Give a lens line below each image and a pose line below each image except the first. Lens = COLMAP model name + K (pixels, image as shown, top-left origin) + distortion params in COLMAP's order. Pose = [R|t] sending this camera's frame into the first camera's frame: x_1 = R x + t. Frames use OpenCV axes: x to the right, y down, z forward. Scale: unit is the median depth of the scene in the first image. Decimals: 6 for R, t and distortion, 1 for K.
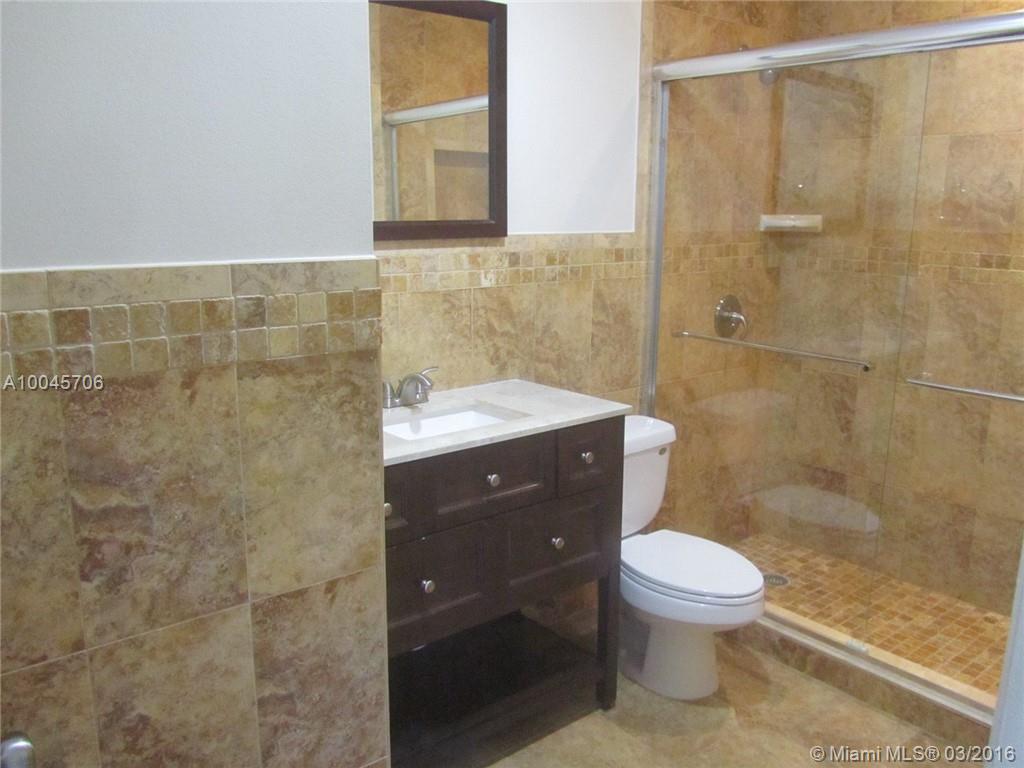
lens RADIAL K [[840.7, 0, 510.9], [0, 840.7, 384.9], [0, 0, 1]] dist [-0.045740, 0.008370]
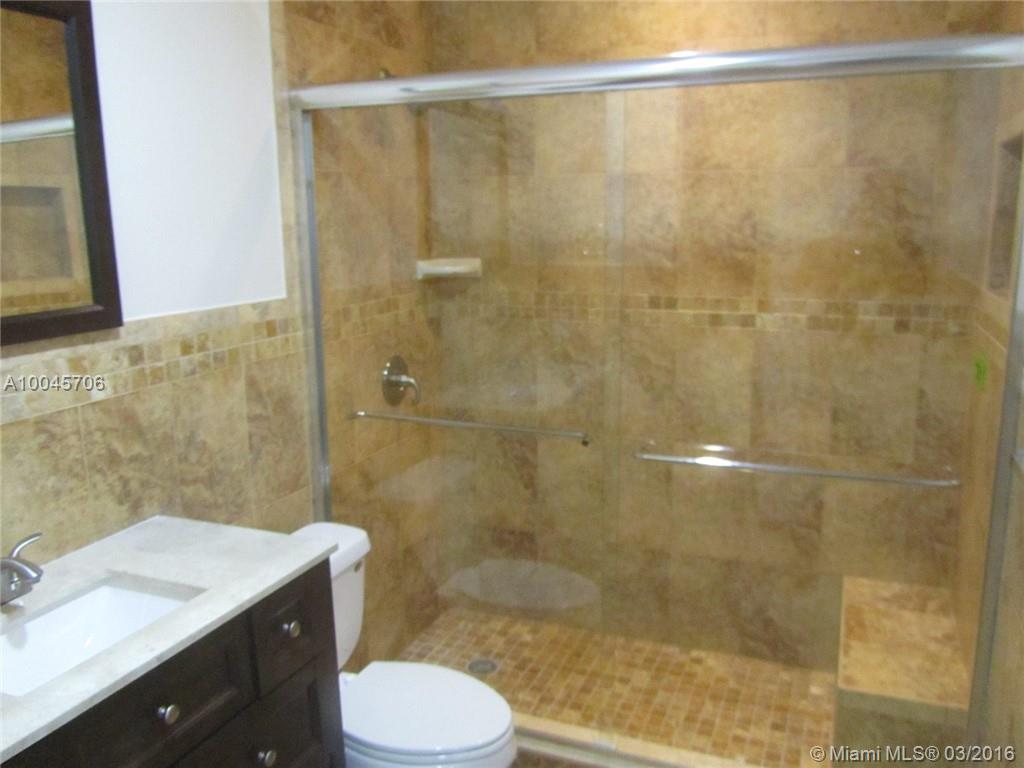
lens RADIAL K [[840.7, 0, 515.4], [0, 840.7, 383.6], [0, 0, 1]] dist [-0.045740, 0.008370]
pose [[0.879978, -0.112071, 0.461605, -0.036766], [0.119470, 0.992749, 0.013275, -0.083945], [-0.459745, 0.043466, 0.886986, 0.194200]]
